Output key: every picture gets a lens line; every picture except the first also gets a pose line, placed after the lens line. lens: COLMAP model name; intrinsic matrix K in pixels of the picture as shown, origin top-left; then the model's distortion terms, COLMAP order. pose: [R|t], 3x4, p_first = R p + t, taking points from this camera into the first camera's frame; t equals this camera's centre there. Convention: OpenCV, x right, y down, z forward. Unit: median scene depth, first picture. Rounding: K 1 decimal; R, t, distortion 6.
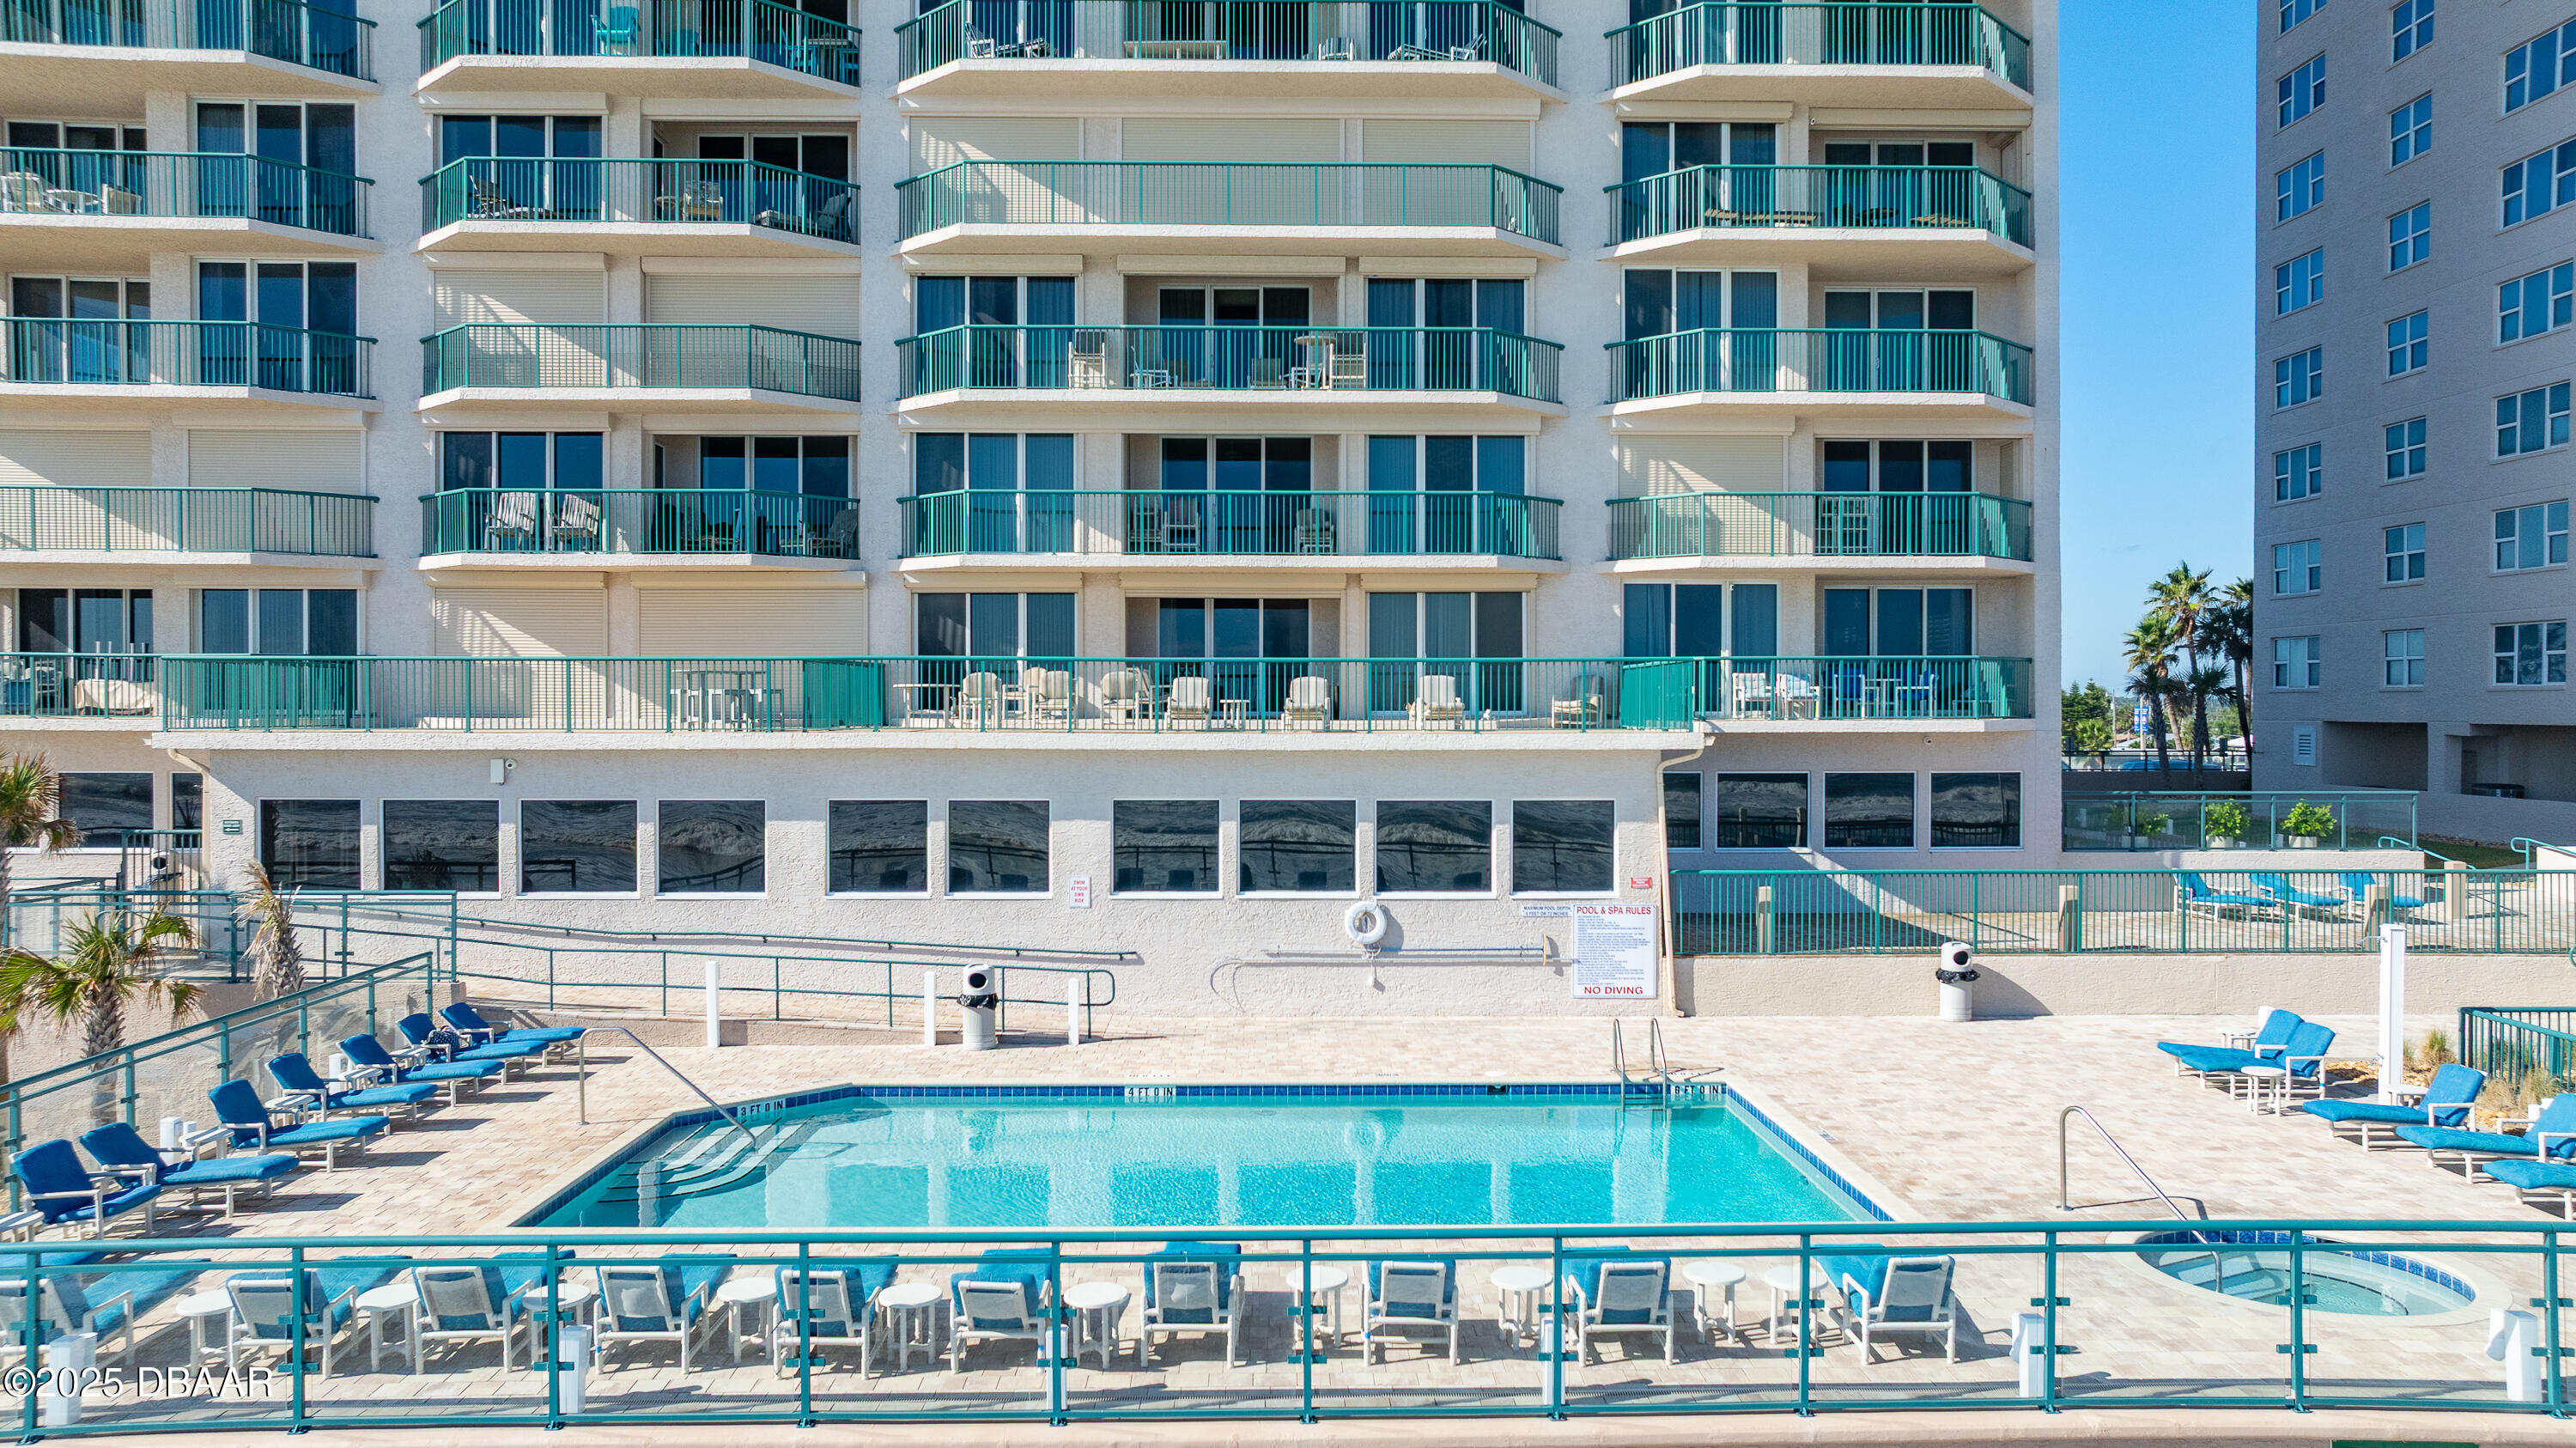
lens RADIAL K [[1786.8, 0, 1344.1], [0, 1786.8, 734.6], [0, 0, 1]] dist [-0.013667, -0.002232]
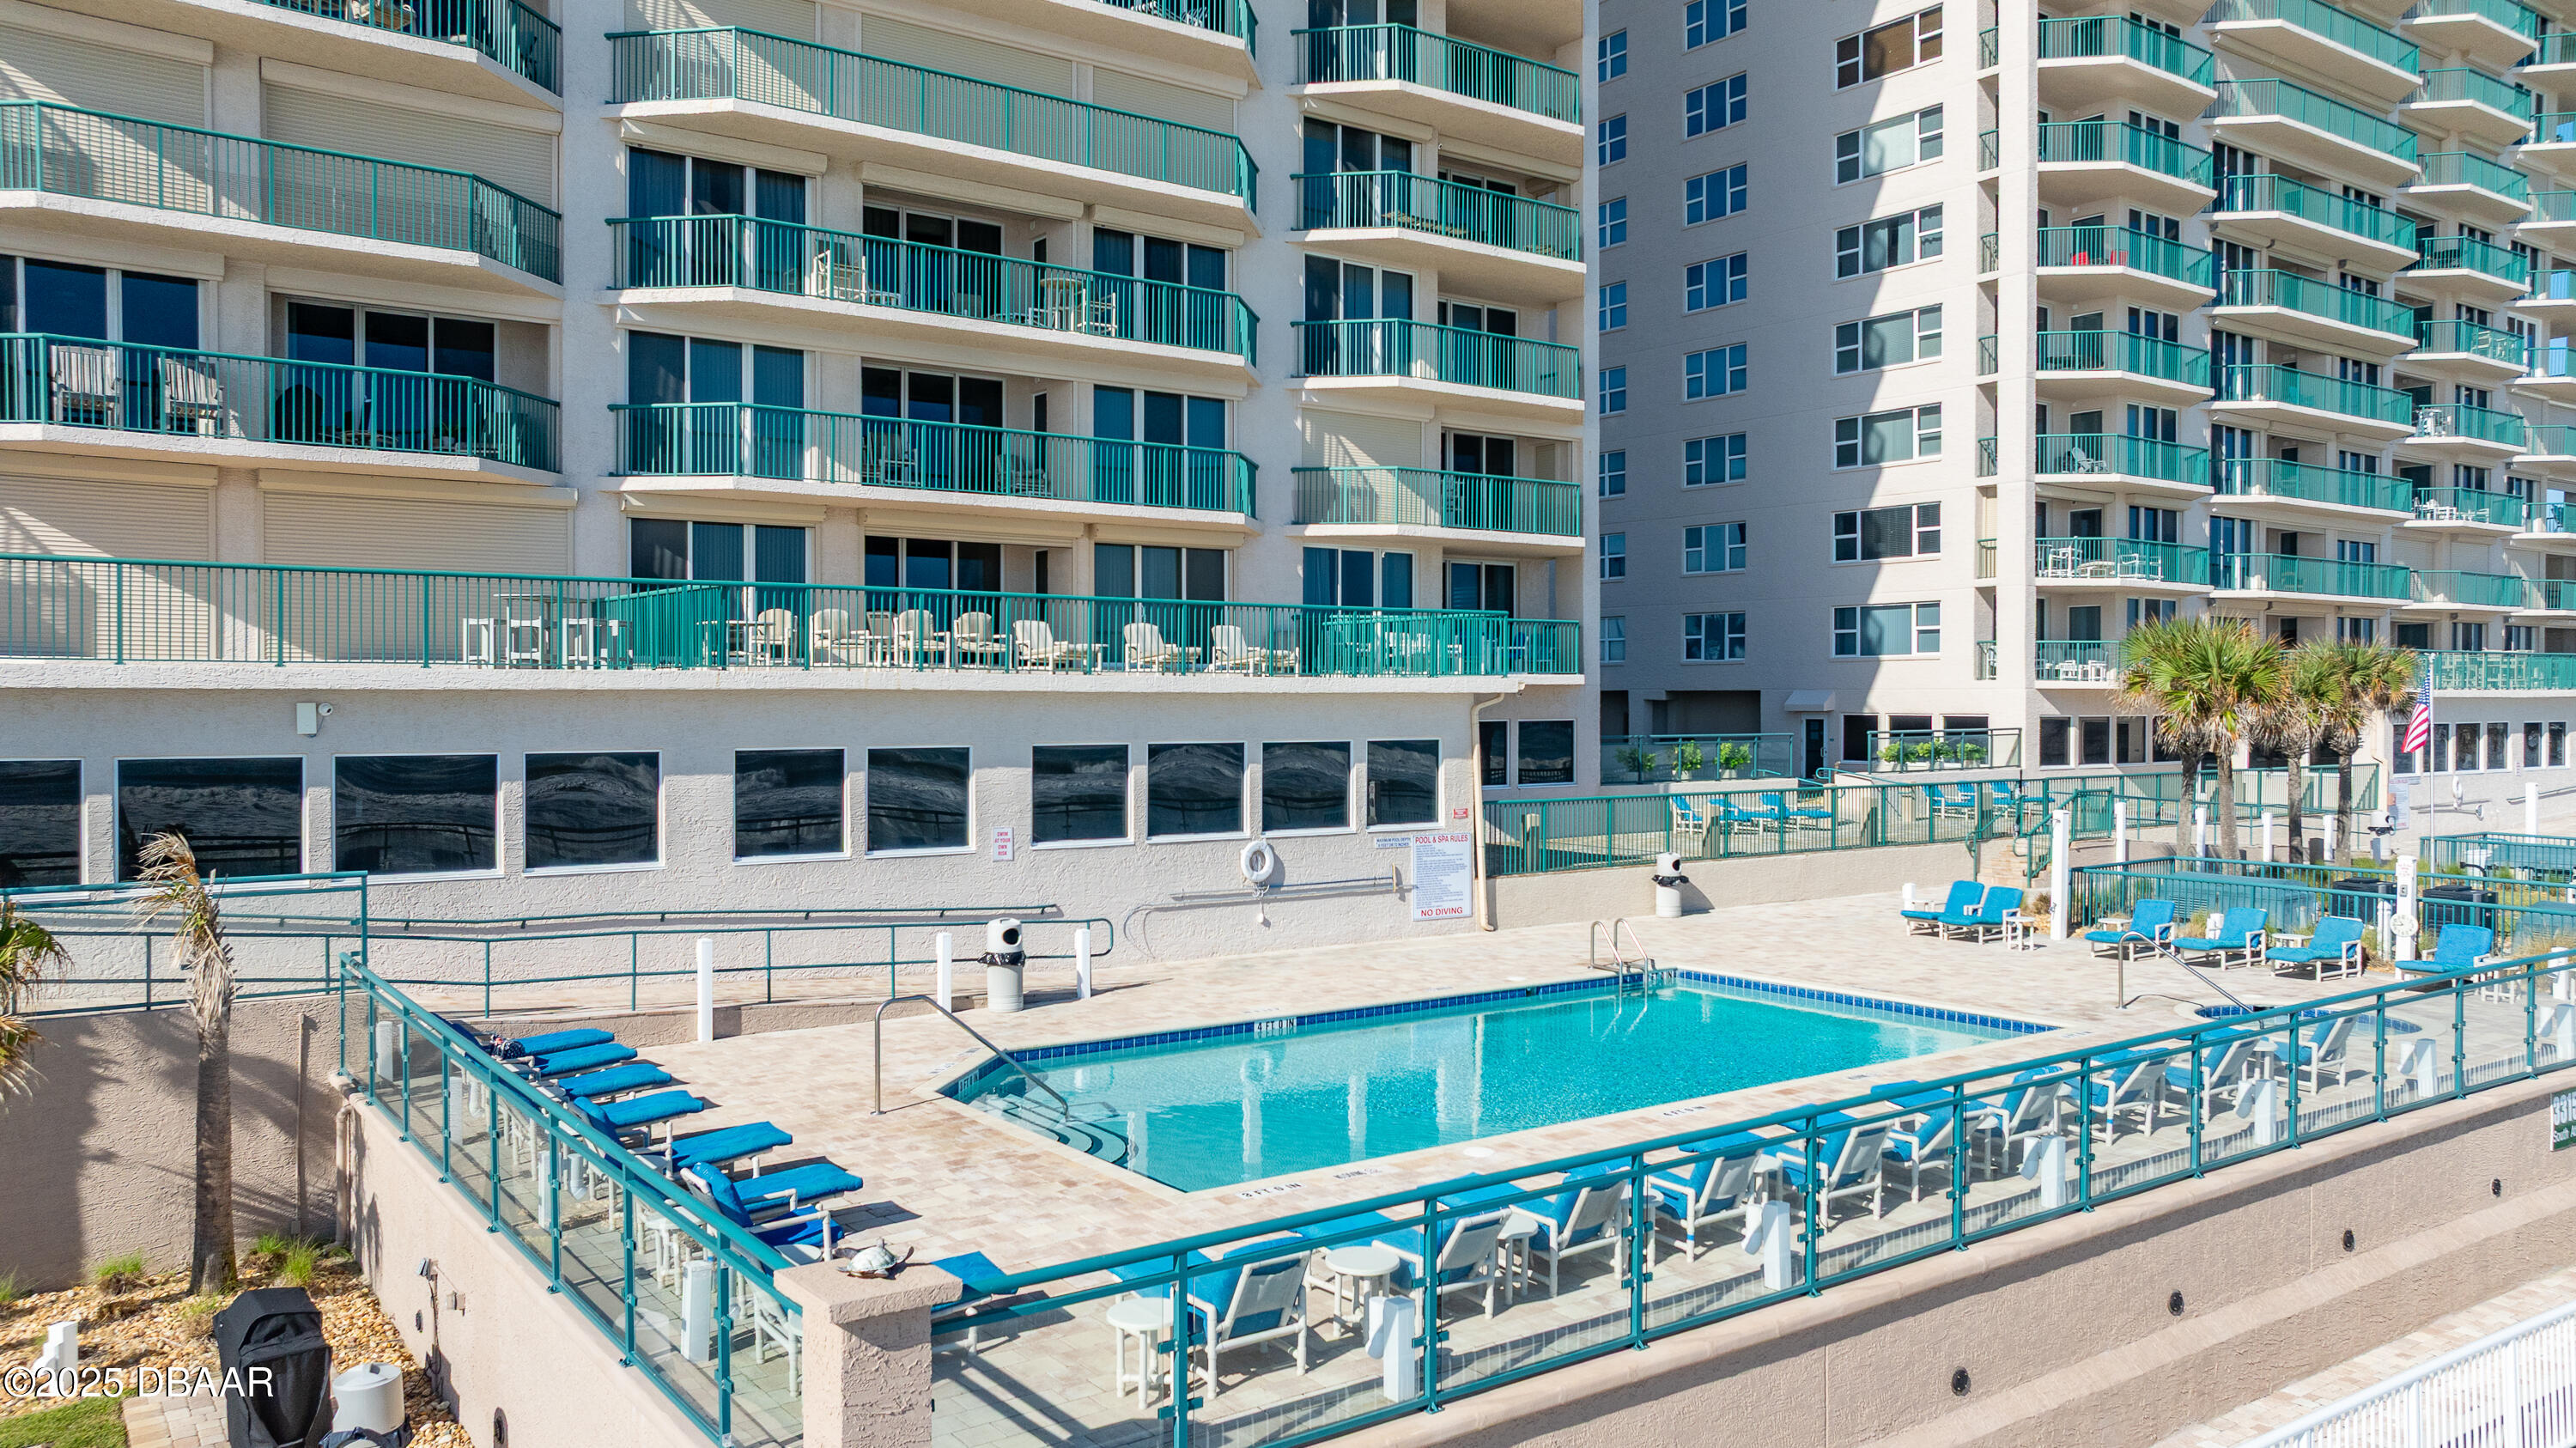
lens RADIAL K [[1797.4, 0, 1288.0], [0, 1797.4, 724.0], [0, 0, 1]] dist [-0.007464, 0.004376]
pose [[0.824633, -0.007362, 0.565620, -0.475234], [0.007951, 0.999967, 0.001424, 0.021267], [-0.565612, 0.003323, 0.824665, 0.116882]]
